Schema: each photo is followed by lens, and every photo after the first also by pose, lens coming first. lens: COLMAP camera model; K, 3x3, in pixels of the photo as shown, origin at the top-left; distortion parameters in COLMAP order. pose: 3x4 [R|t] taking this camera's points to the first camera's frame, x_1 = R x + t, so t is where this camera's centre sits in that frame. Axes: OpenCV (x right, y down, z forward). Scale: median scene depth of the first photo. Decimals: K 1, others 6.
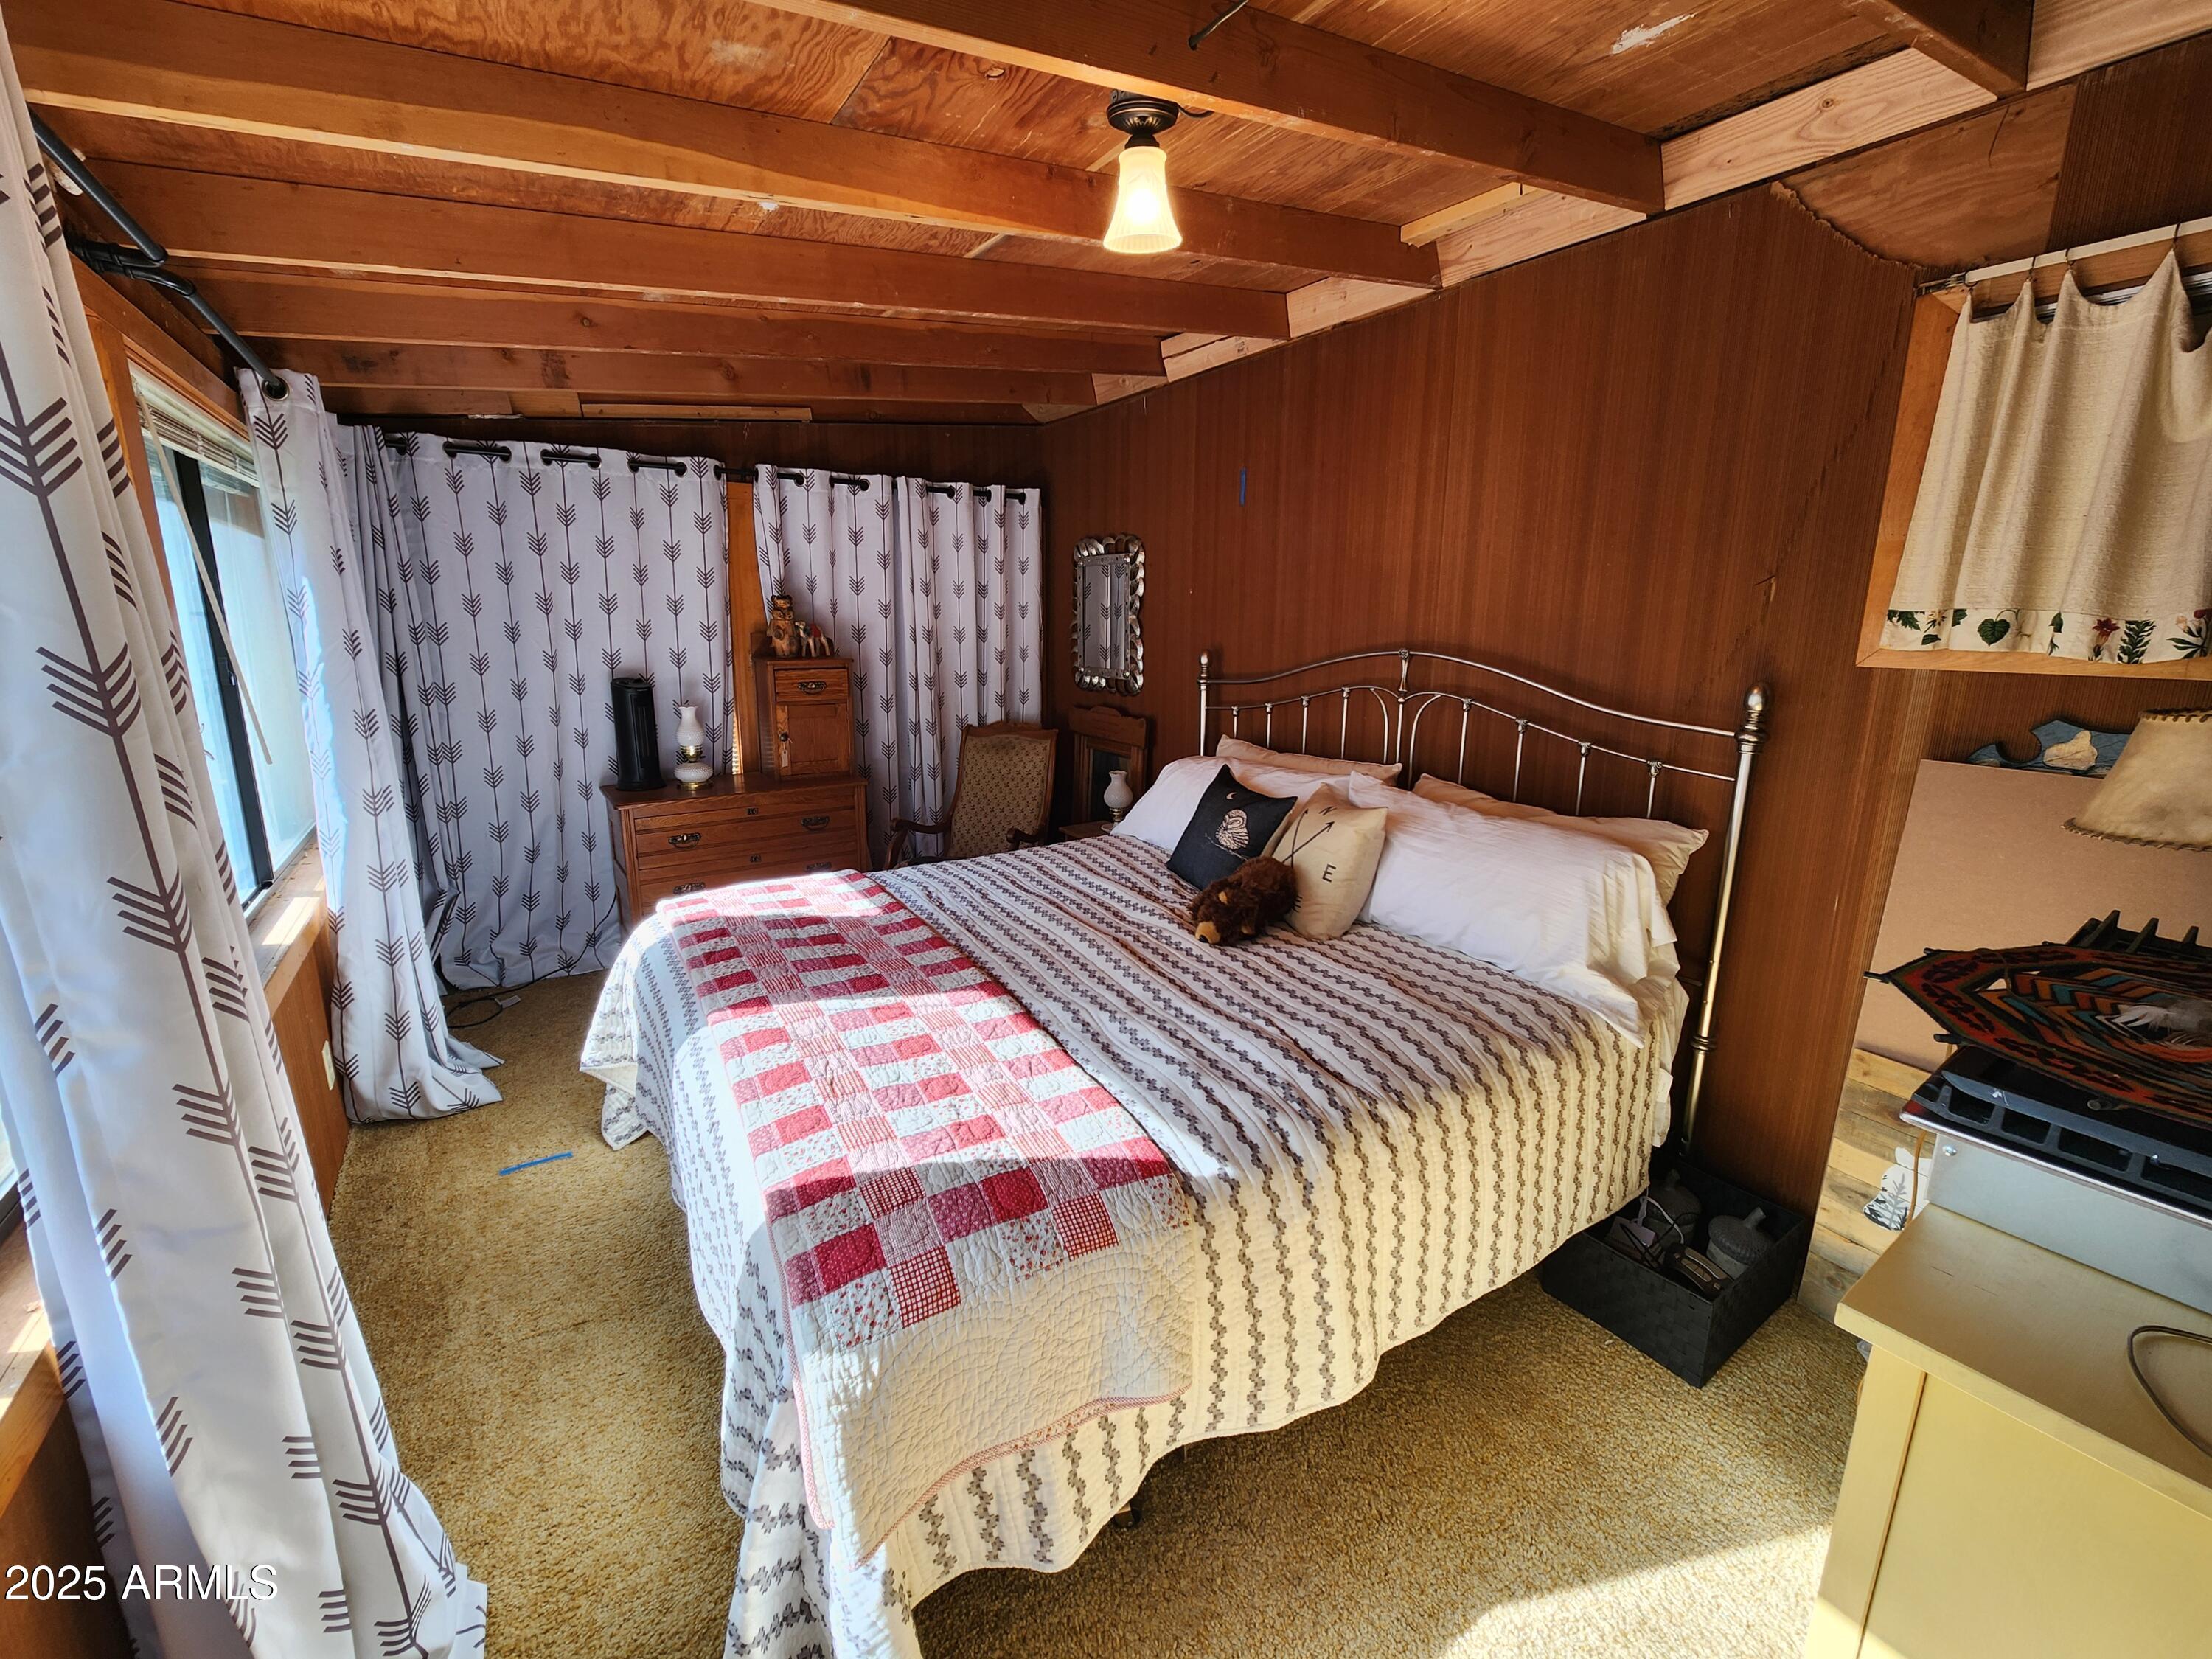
lens RADIAL K [[902.2, 0, 1048.7], [0, 902.2, 803.2], [0, 0, 1]] dist [-0.000612, -0.001841]
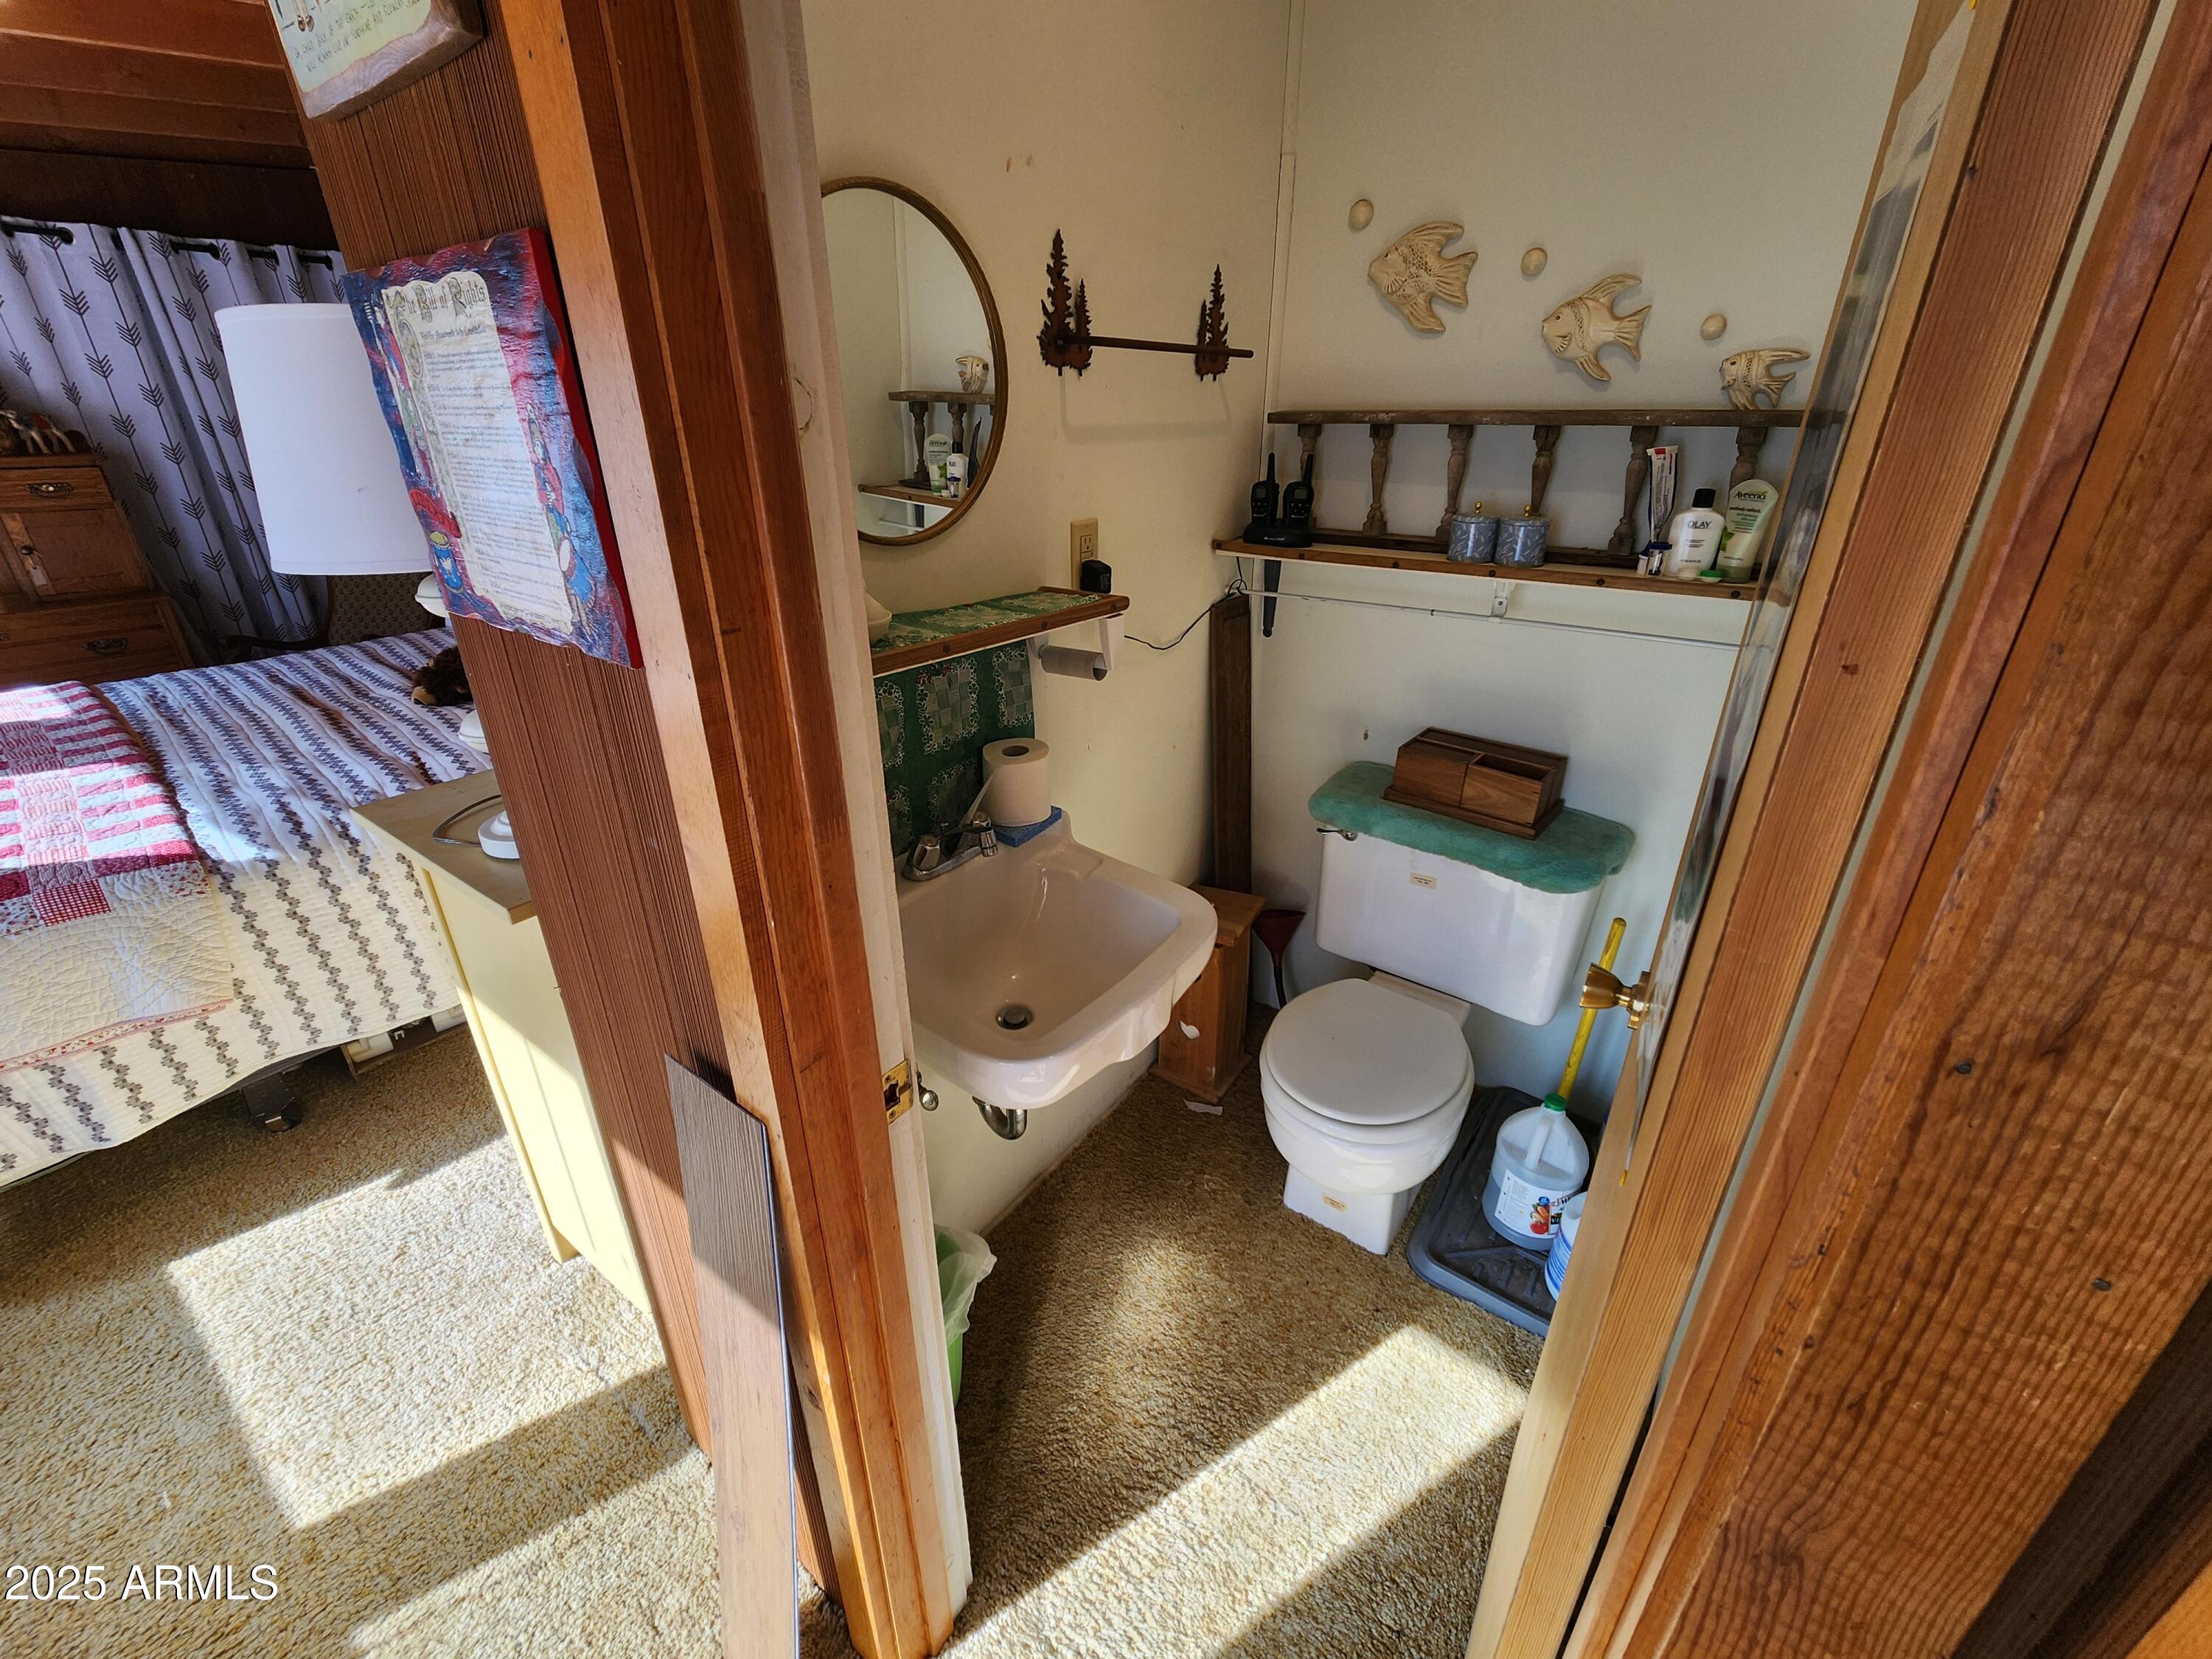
lens RADIAL K [[902.2, 0, 1109.0], [0, 902.2, 831.5], [0, 0, 1]] dist [-0.000612, -0.001841]
pose [[0.929510, -0.153372, 0.335393, 0.705615], [0.074440, 0.968730, 0.236689, 0.128127], [-0.361206, -0.195038, 0.911861, -0.474475]]
